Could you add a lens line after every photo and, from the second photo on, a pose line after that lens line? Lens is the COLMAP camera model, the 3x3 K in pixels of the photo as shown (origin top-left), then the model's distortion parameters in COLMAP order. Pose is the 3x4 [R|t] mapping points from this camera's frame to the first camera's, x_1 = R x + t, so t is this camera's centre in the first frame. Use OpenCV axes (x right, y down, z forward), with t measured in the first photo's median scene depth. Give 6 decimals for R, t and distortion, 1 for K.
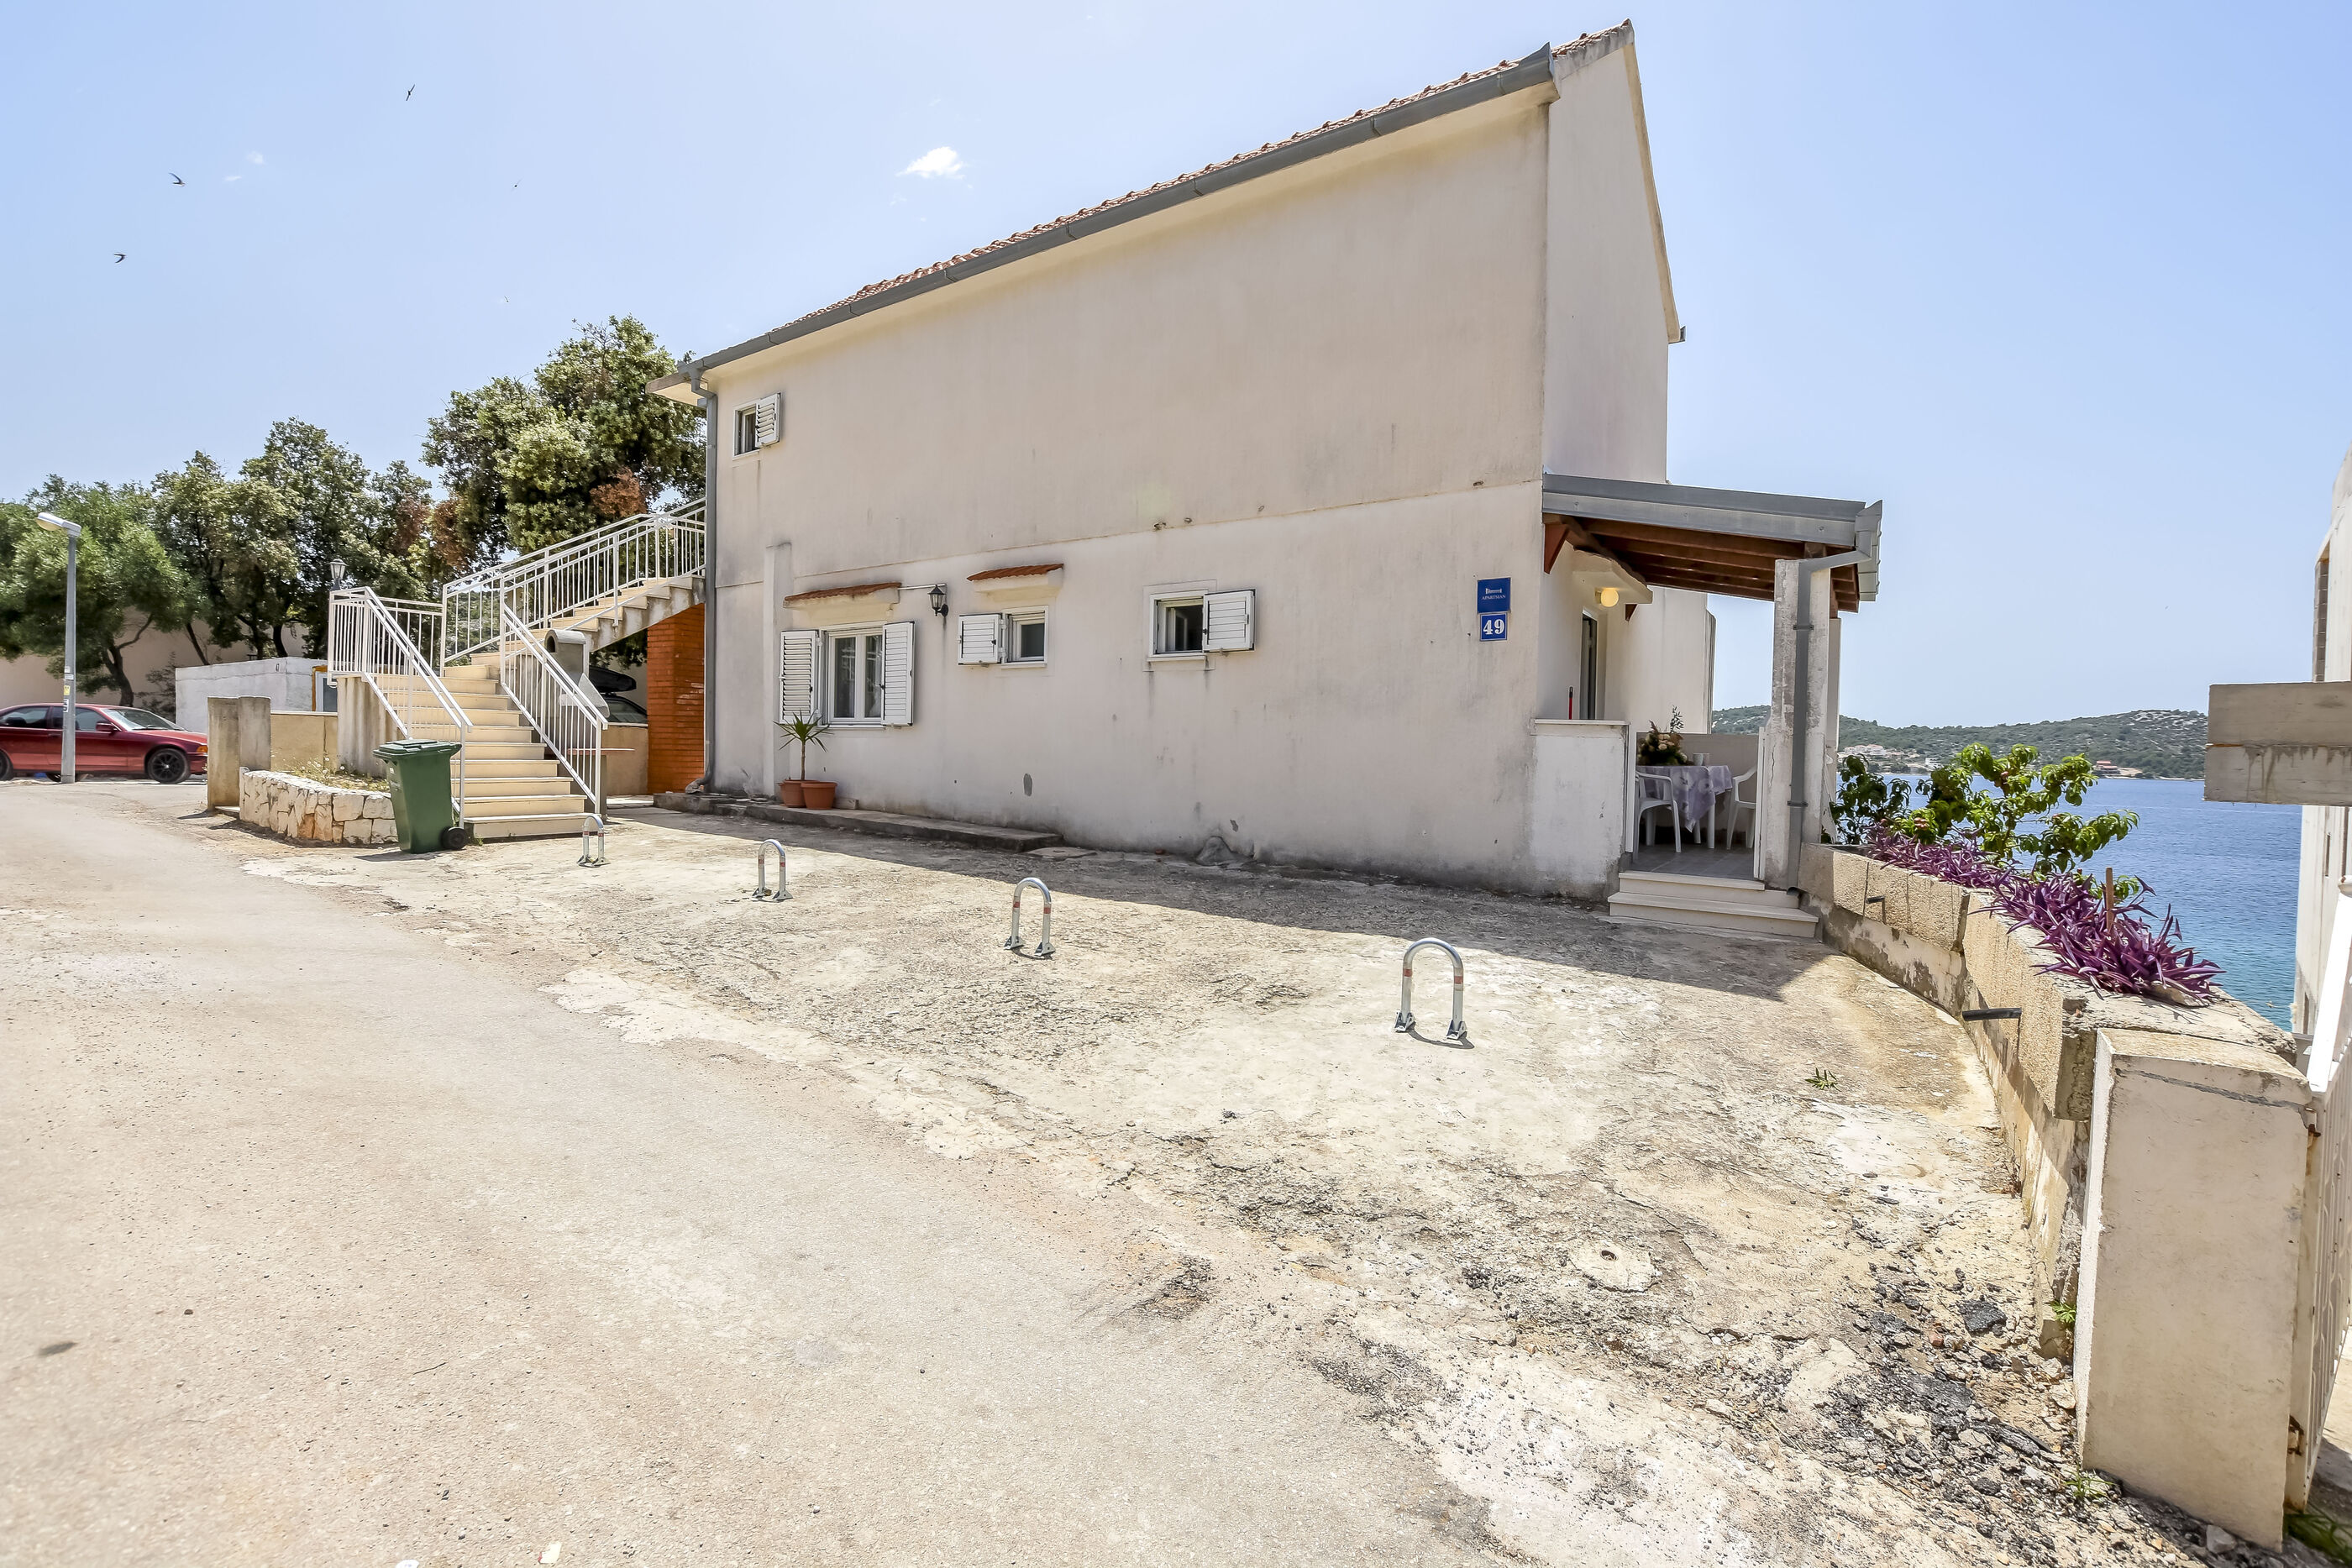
lens RADIAL K [[1061.8, 0, 1181.0], [0, 1061.8, 762.1], [0, 0, 1]] dist [-0.000363, 0.000023]
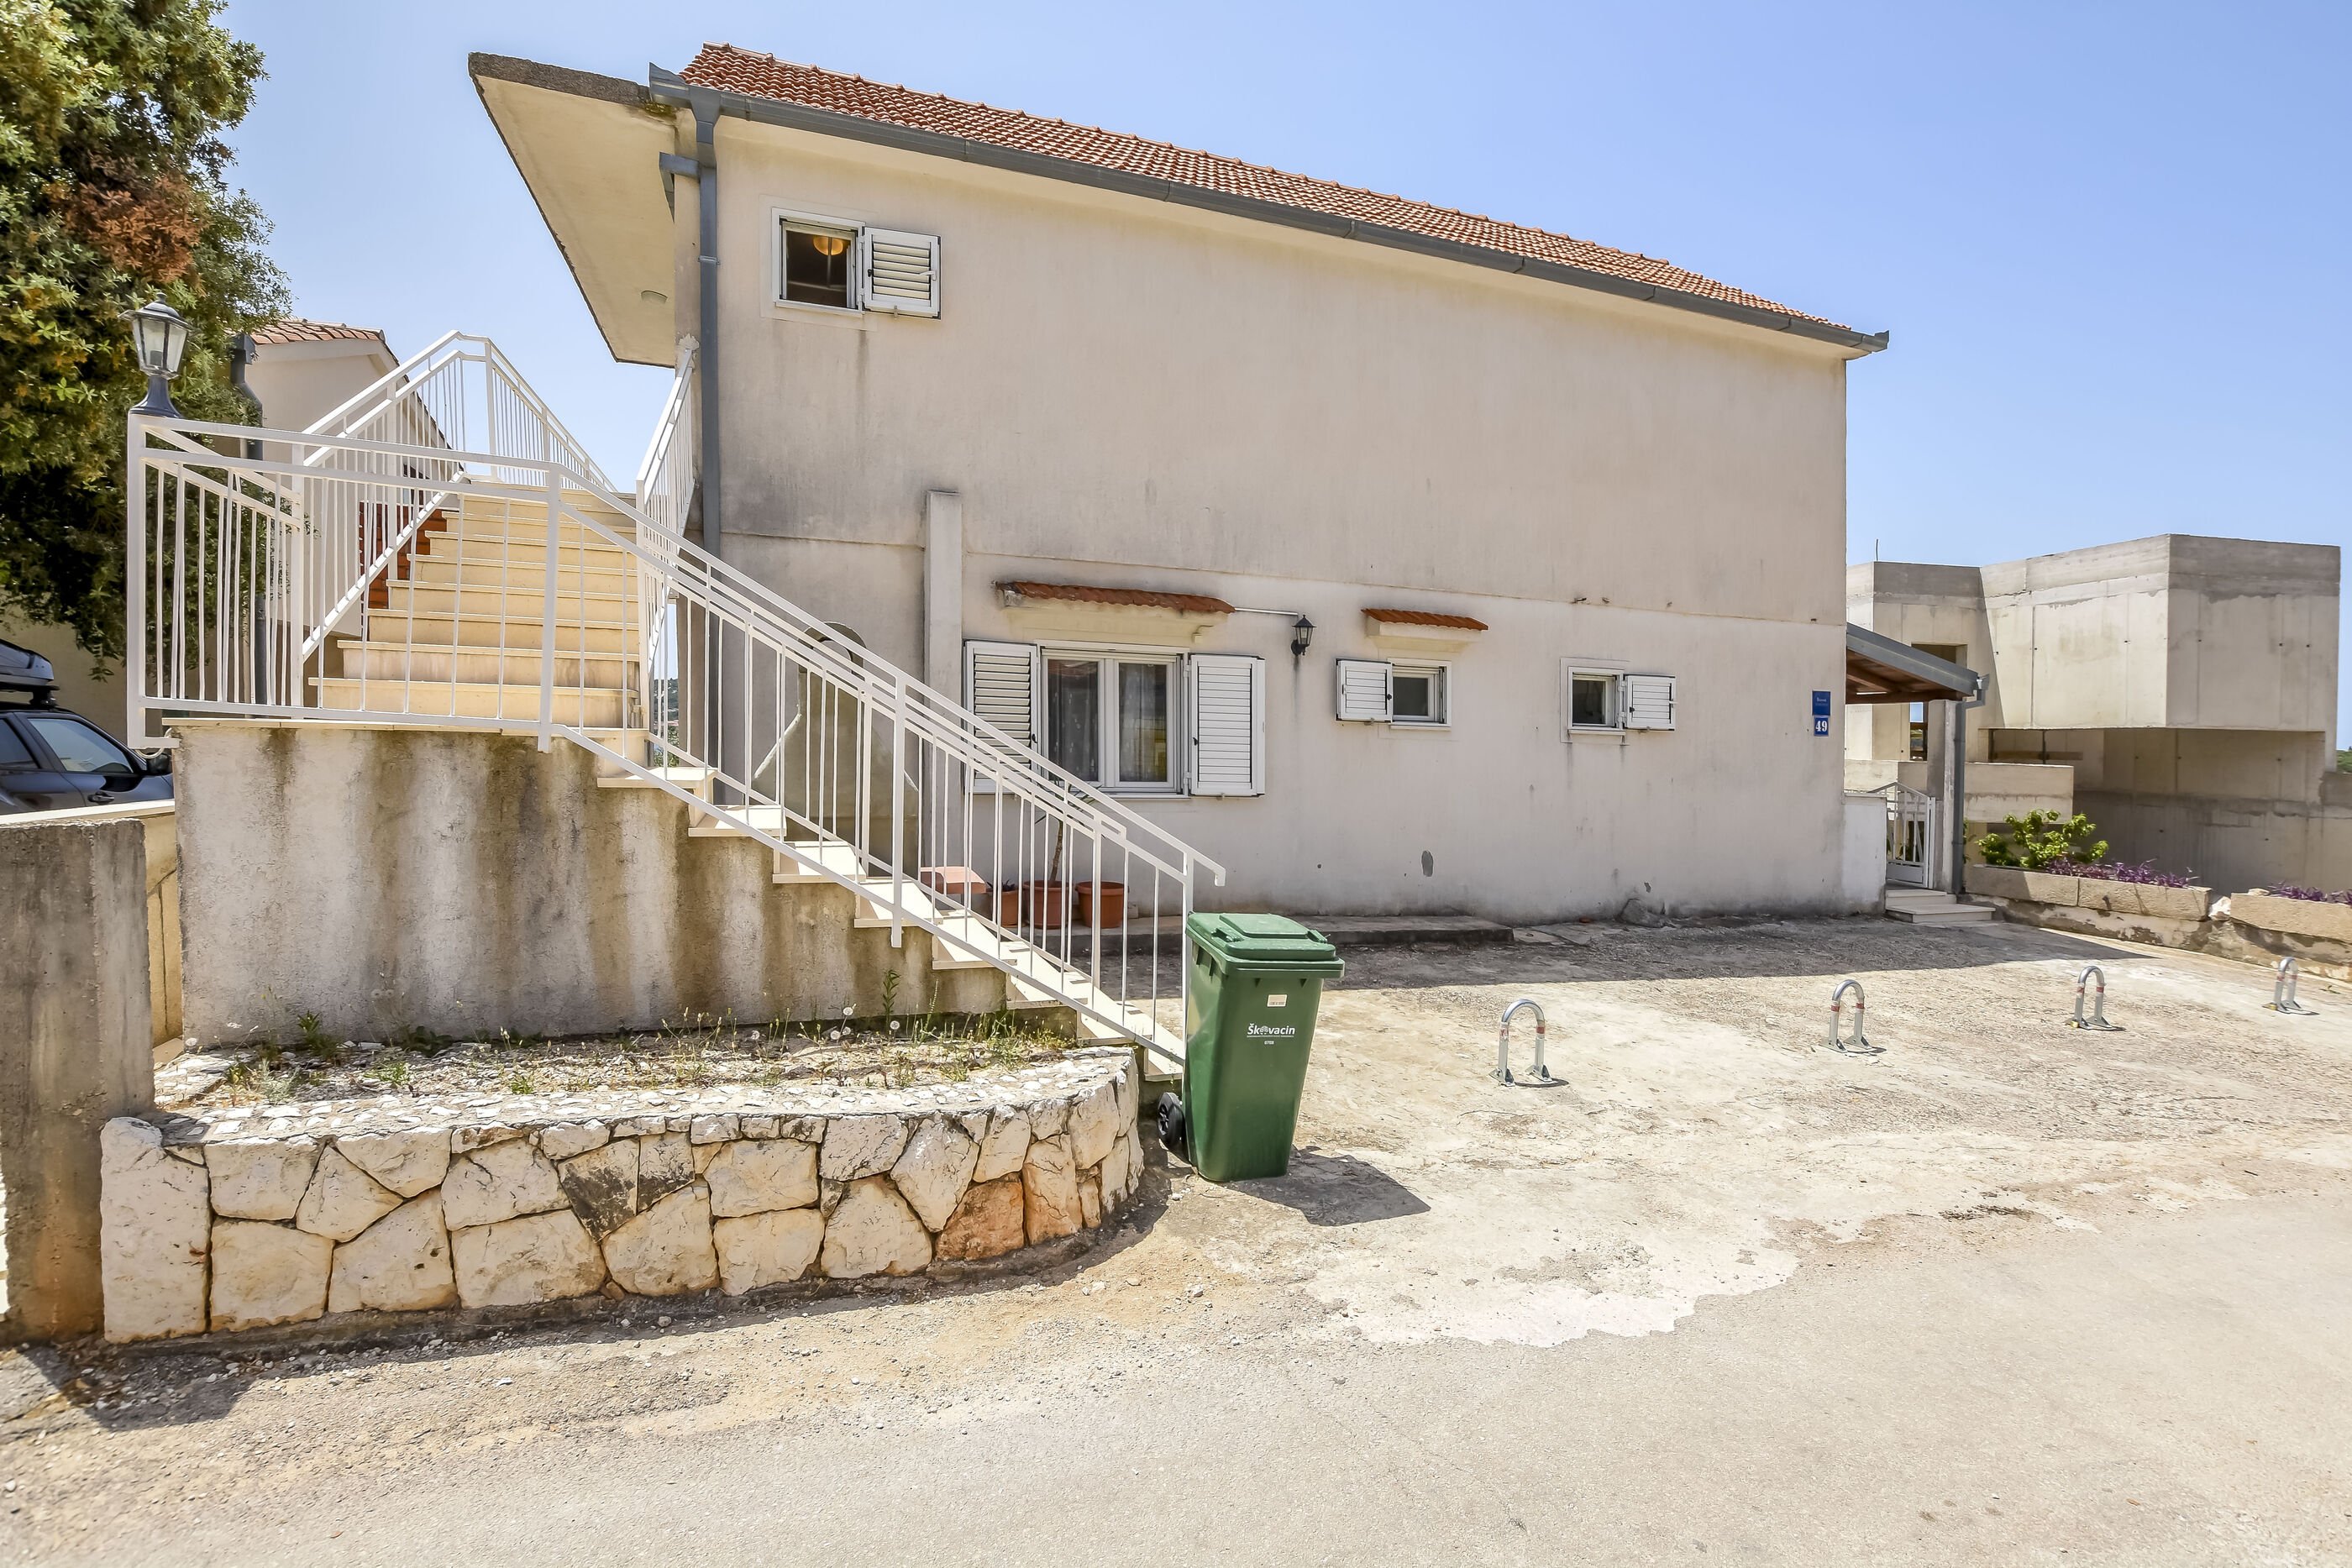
lens RADIAL K [[1025.5, 0, 1176.5], [0, 1025.5, 758.0], [0, 0, 1]] dist [0.000055, -0.000004]
pose [[0.570374, -0.019461, 0.821154, -1.060338], [-0.004319, 0.999634, 0.026691, -0.097307], [-0.821373, -0.018770, 0.570082, 0.764019]]
